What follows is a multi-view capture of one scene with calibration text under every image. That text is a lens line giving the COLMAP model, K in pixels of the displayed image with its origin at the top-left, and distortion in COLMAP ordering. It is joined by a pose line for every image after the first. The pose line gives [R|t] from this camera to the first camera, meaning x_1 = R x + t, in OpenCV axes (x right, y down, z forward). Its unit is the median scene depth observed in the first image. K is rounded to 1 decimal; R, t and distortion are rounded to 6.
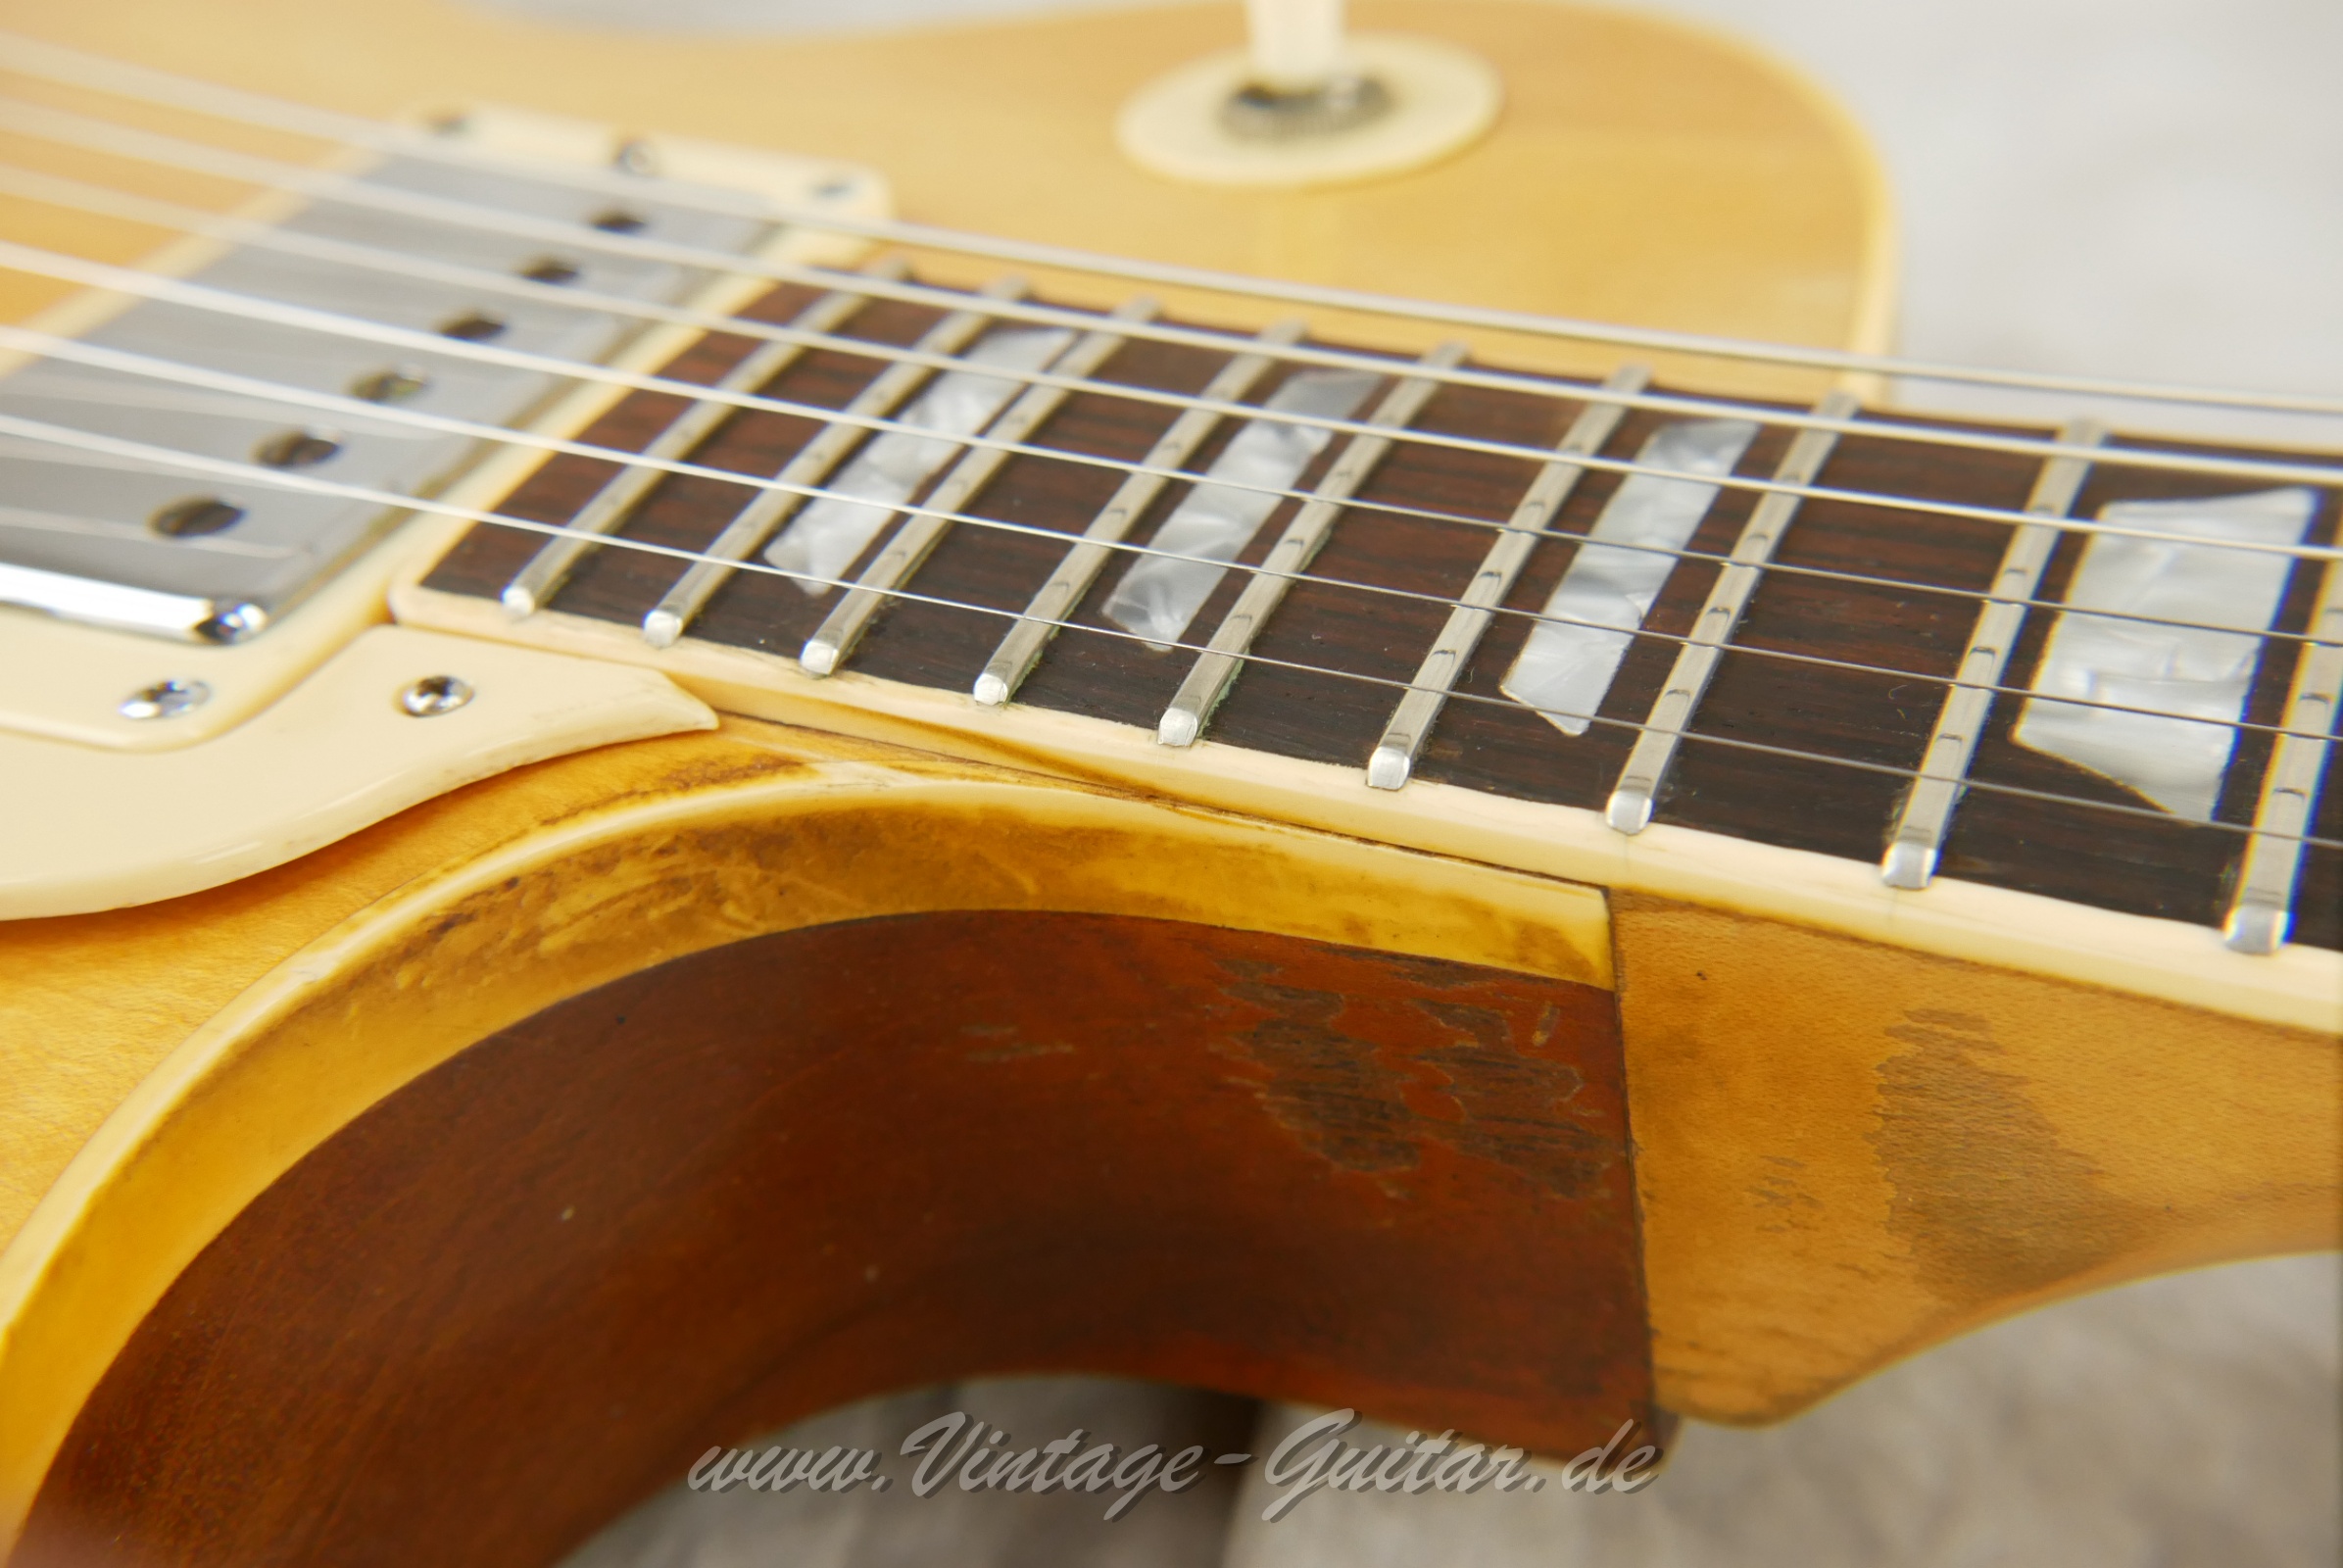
lens RADIAL K [[2747.7, 0, 1165.6], [0, 2747.7, 769.2], [0, 0, 1]] dist [0.501770, 0.022685]
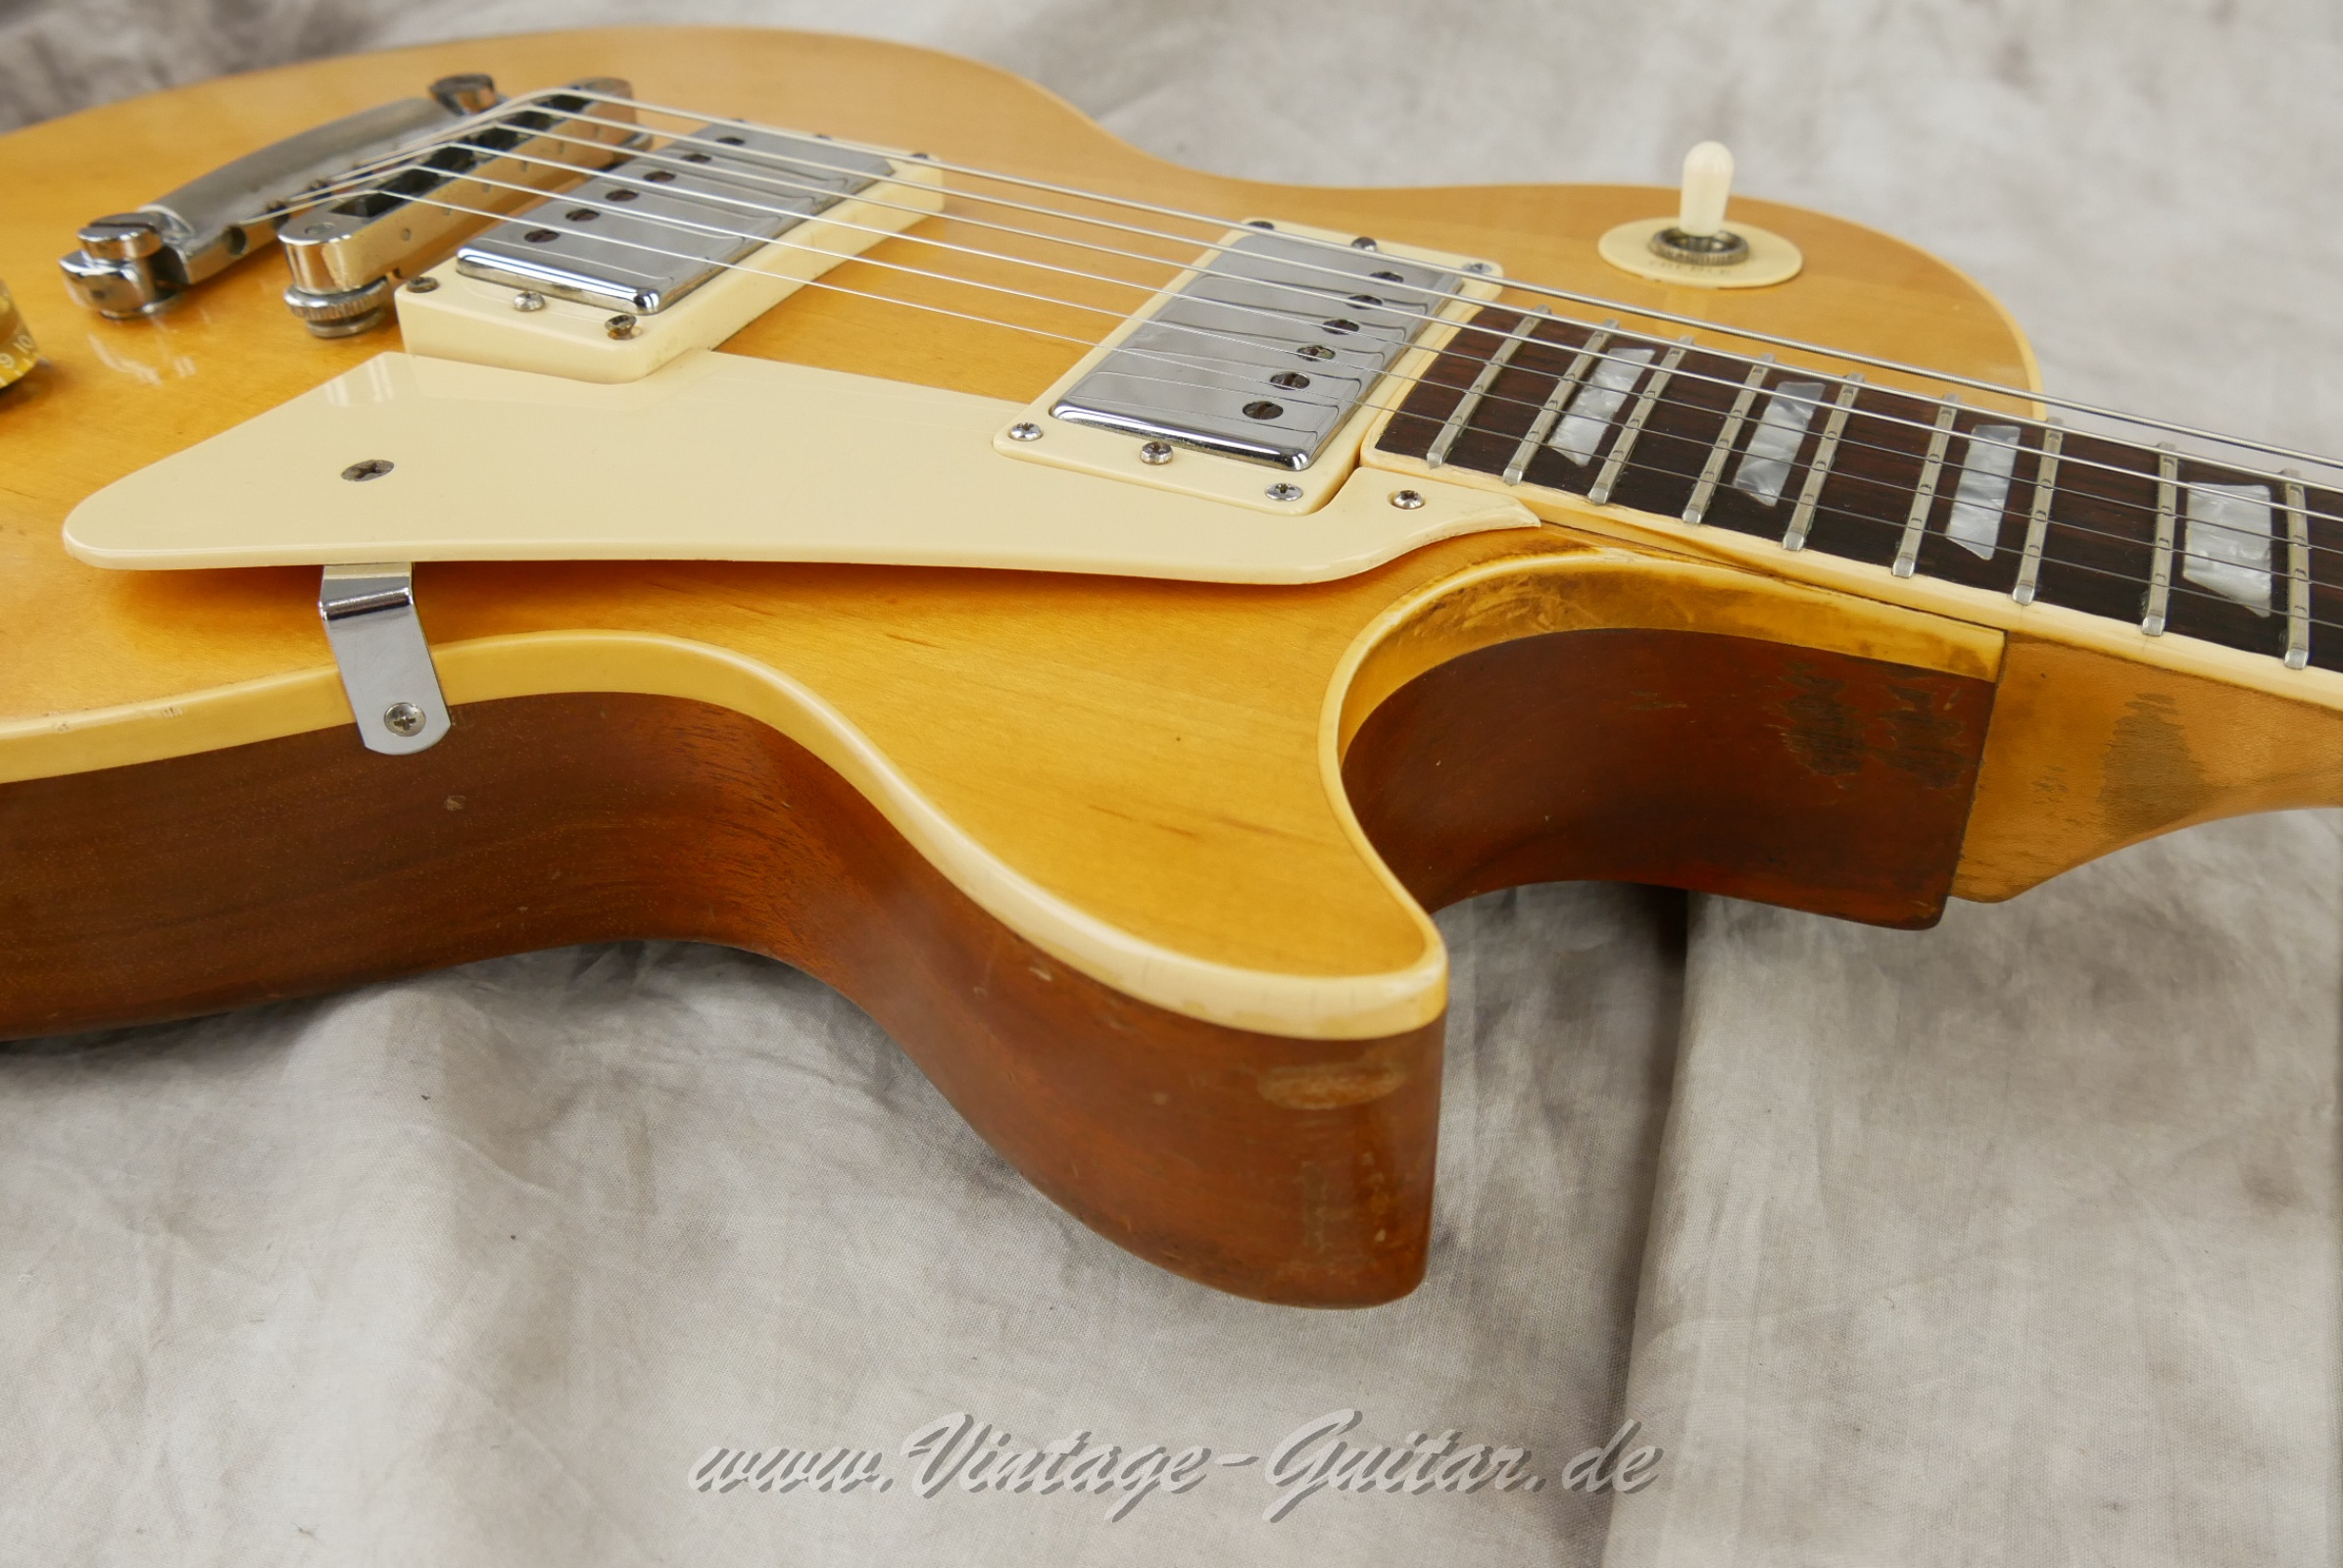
lens RADIAL K [[1939.2, 0, 1171.5], [0, 1939.2, 784.0], [0, 0, 1]] dist [-0.053068, 0.006479]
pose [[0.995599, 0.075467, 0.055571, -0.499473], [-0.077563, 0.996316, 0.036584, 0.142045], [-0.052606, -0.040734, 0.997784, -0.383810]]
